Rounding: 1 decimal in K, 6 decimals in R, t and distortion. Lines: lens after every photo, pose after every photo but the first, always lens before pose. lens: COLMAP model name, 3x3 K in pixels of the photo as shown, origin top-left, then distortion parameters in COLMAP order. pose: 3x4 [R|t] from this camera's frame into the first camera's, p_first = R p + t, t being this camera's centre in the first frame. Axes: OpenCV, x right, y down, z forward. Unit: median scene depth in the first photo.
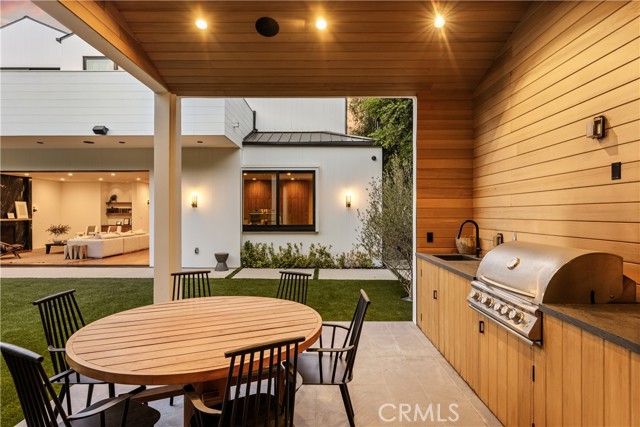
lens RADIAL K [[347.3, 0, 320.0], [0, 347.3, 213.5], [0, 0, 1]] dist [-0.004732, -0.001156]
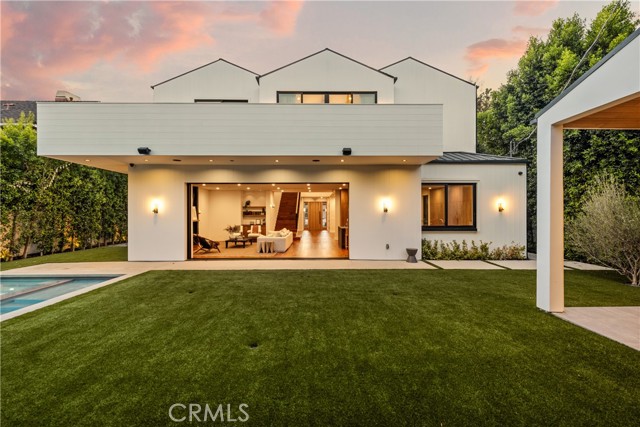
lens RADIAL K [[264.6, 0, 320.0], [0, 264.6, 213.5], [0, 0, 1]] dist [-0.000511, -0.000001]
pose [[0.999781, -0.002580, 0.020745, -0.593647], [0.002526, 0.999993, 0.002670, -0.015355], [-0.020752, -0.002618, 0.999781, 0.040430]]
